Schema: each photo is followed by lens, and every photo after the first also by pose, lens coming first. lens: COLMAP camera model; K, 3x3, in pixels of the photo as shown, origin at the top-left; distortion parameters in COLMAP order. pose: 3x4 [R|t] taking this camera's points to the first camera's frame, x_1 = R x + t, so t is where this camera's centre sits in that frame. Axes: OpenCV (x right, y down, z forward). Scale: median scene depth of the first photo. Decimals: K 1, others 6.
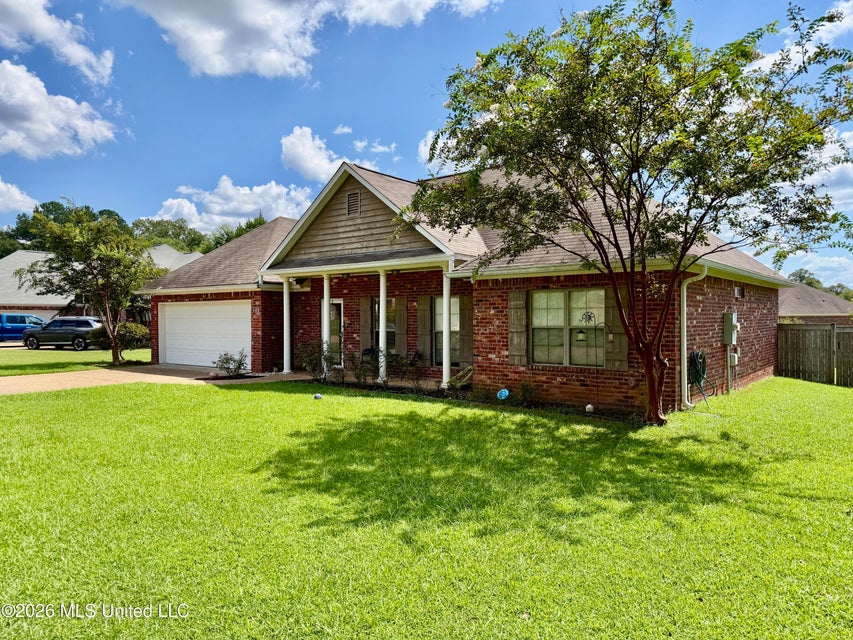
lens RADIAL K [[583.6, 0, 441.4], [0, 583.6, 317.4], [0, 0, 1]] dist [0.077817, -0.003021]
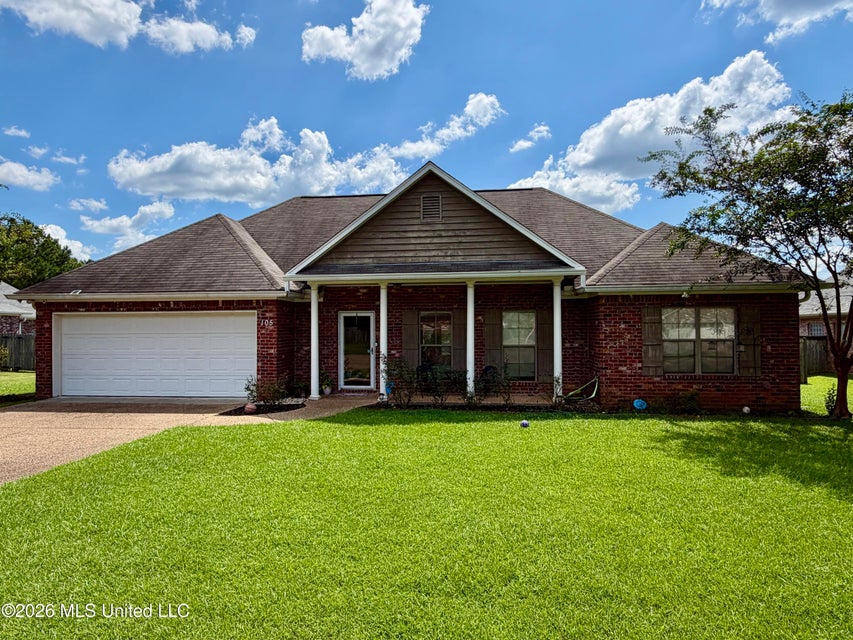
lens RADIAL K [[486.0, 0, 427.3], [0, 486.0, 322.9], [0, 0, 1]] dist [0.001689, 0.001307]
pose [[0.857392, 0.007344, 0.514612, -0.540532], [0.001906, 0.999846, -0.017444, -0.000729], [-0.514661, 0.015938, 0.857246, 0.353471]]
